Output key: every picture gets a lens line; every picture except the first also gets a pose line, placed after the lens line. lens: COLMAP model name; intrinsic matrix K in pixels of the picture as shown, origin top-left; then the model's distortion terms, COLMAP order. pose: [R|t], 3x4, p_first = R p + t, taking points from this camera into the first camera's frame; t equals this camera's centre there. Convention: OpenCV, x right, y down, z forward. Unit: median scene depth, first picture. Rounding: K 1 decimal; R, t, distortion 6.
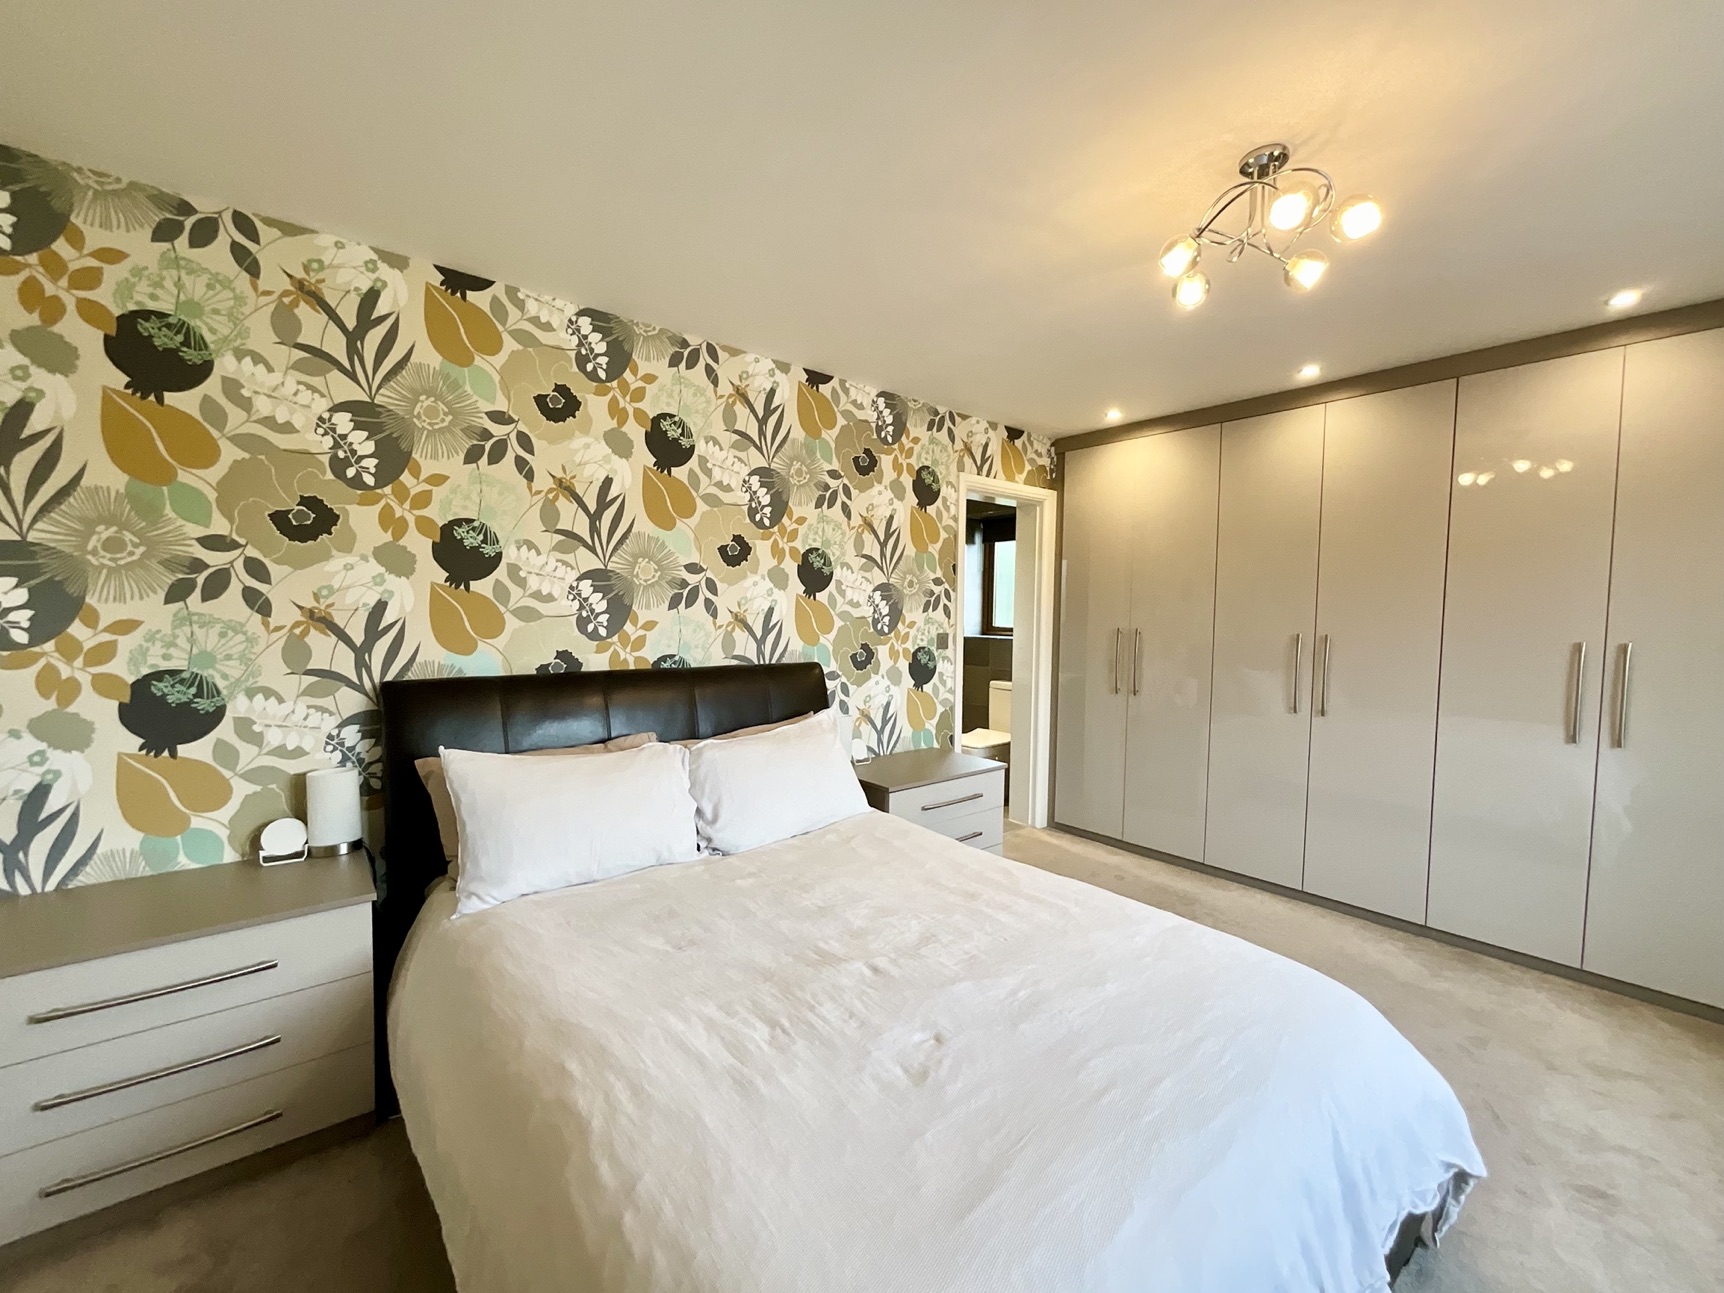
lens RADIAL K [[700.8, 0, 869.2], [0, 700.8, 638.4], [0, 0, 1]] dist [-0.004157, 0.001439]
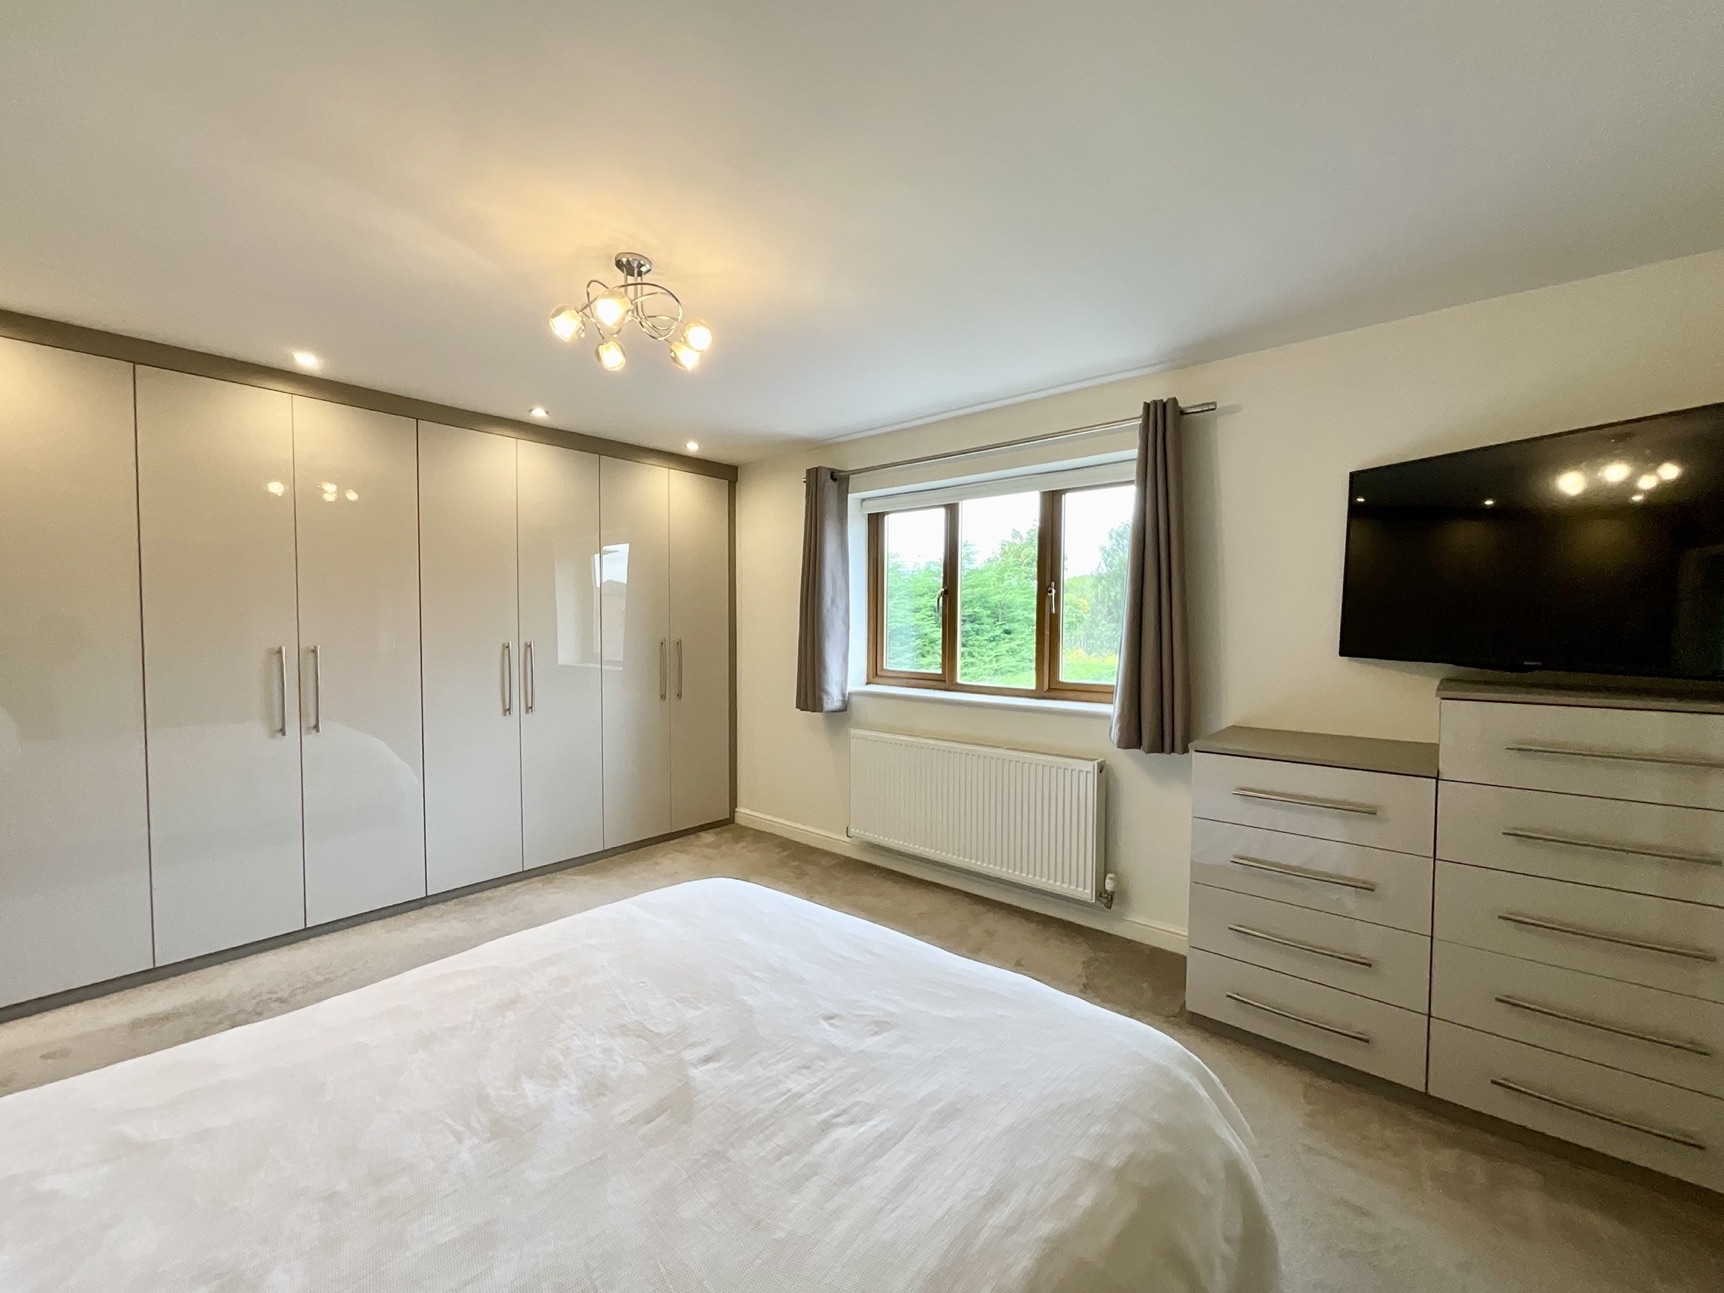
lens RADIAL K [[700.8, 0, 849.1], [0, 700.8, 646.1], [0, 0, 1]] dist [-0.004157, 0.001439]
pose [[-0.157824, -0.043418, 0.986512, -0.566185], [0.032657, 0.998257, 0.049160, -0.041167], [-0.986927, 0.039975, -0.156131, 0.645538]]
